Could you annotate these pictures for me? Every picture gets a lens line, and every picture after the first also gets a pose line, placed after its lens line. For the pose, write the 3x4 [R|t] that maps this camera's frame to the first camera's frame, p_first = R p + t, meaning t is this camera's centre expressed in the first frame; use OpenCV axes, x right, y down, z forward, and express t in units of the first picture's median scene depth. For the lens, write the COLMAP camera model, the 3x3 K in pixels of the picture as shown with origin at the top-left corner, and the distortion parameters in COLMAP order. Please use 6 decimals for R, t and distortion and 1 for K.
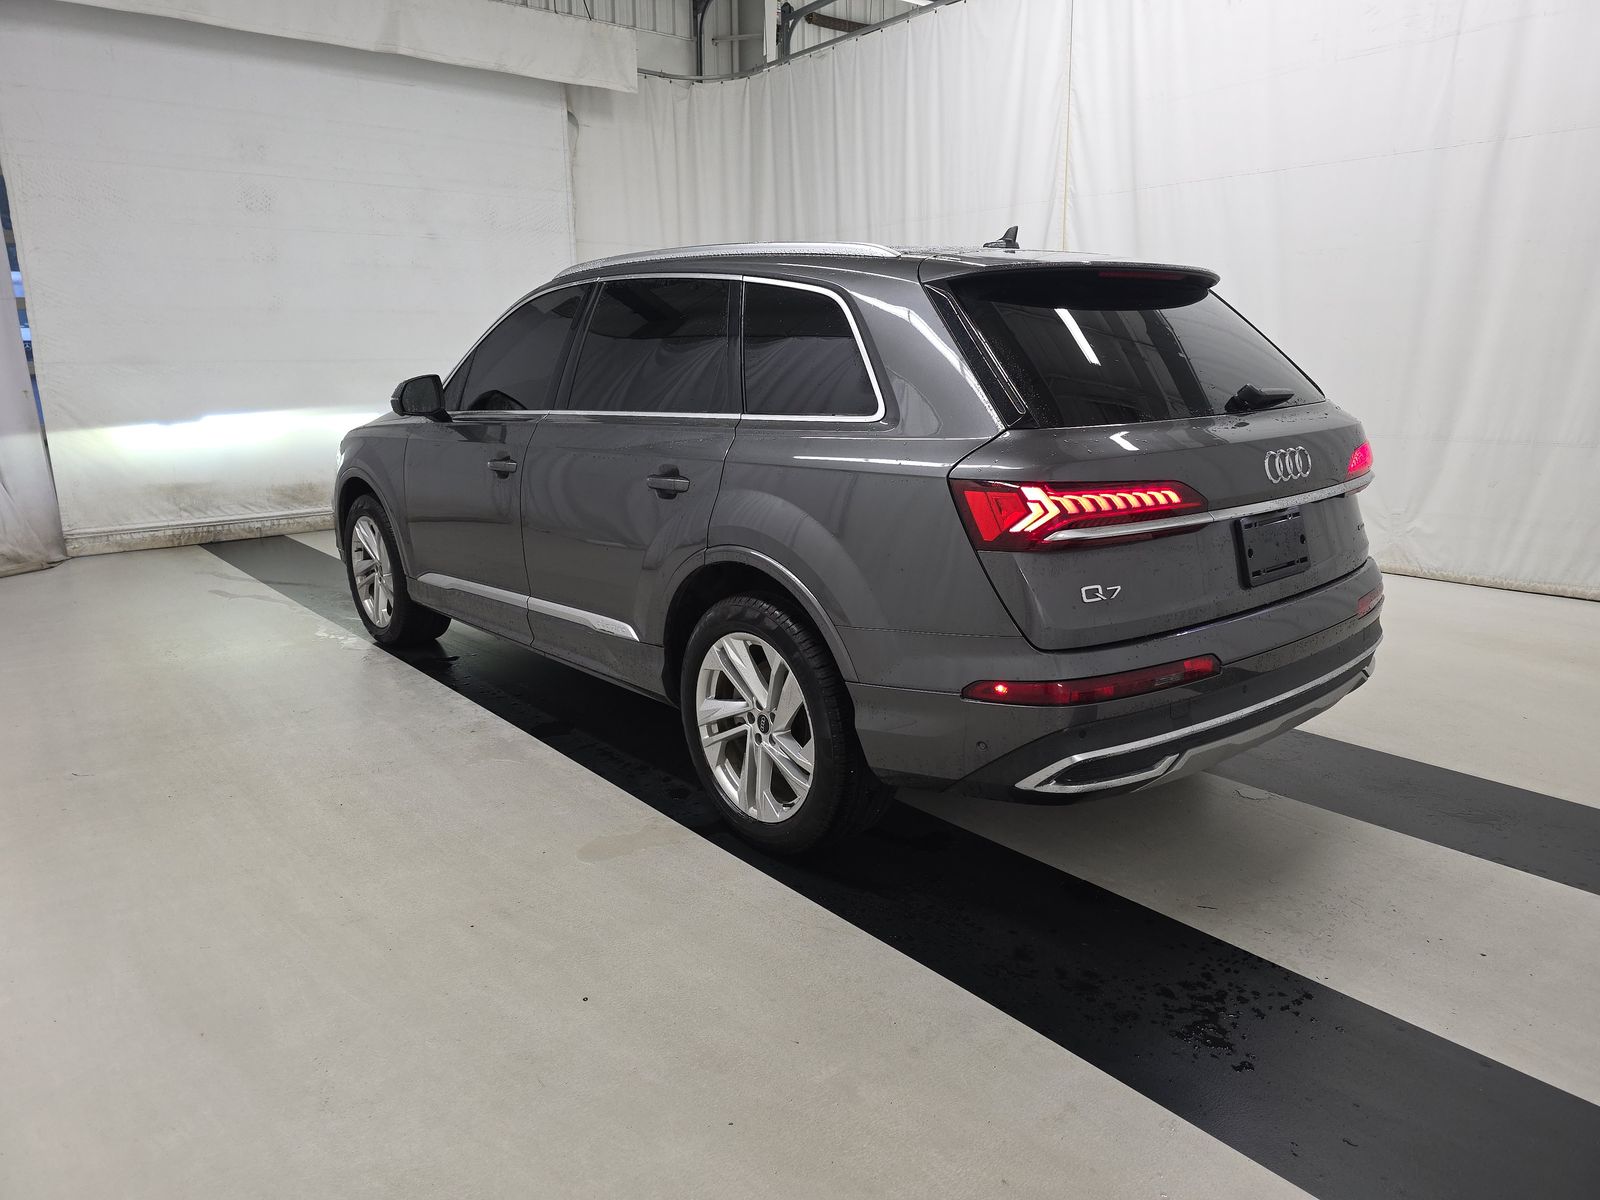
lens RADIAL K [[1054.9, 0, 811.9], [0, 1054.9, 615.7], [0, 0, 1]] dist [0.044169, -0.039131]
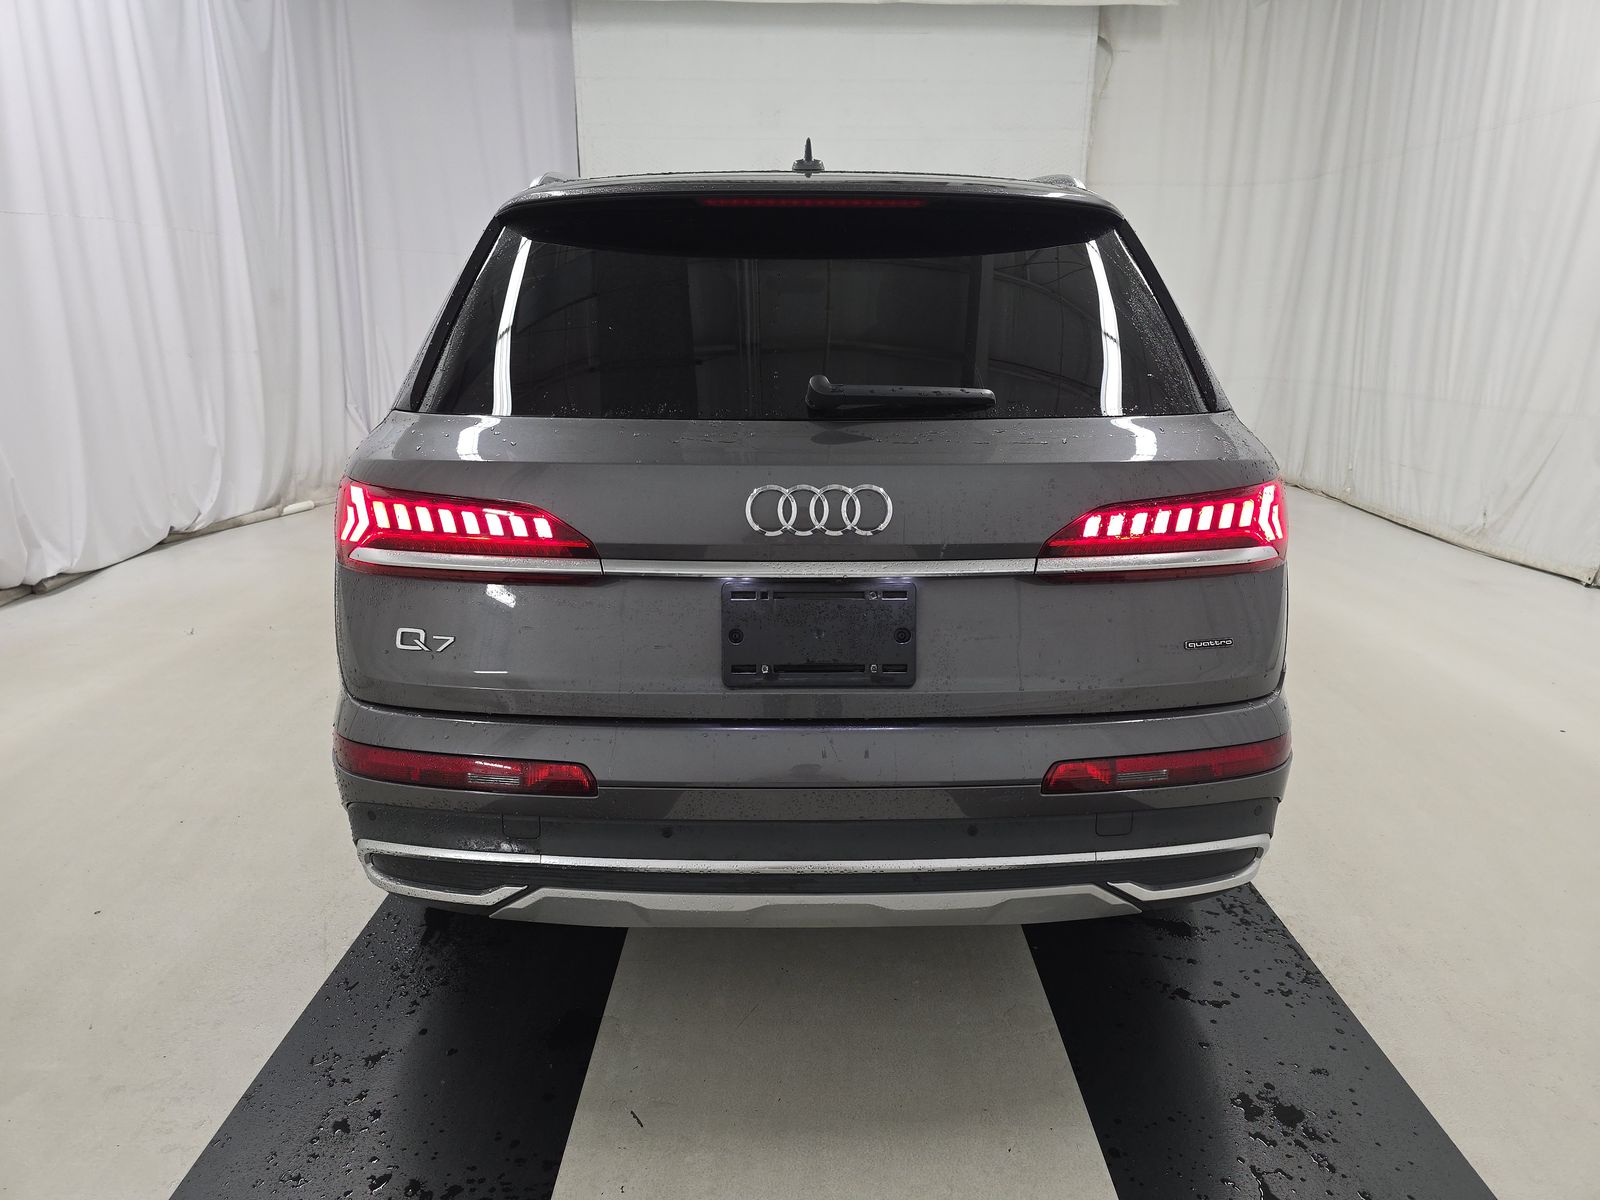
lens RADIAL K [[1054.9, 0, 811.9], [0, 1054.9, 615.7], [0, 0, 1]] dist [0.044169, -0.039131]
pose [[0.775939, 0.194843, -0.599962, 0.668274], [-0.168923, 0.980546, 0.099970, -0.114737], [0.607769, 0.023777, 0.793758, 0.412480]]
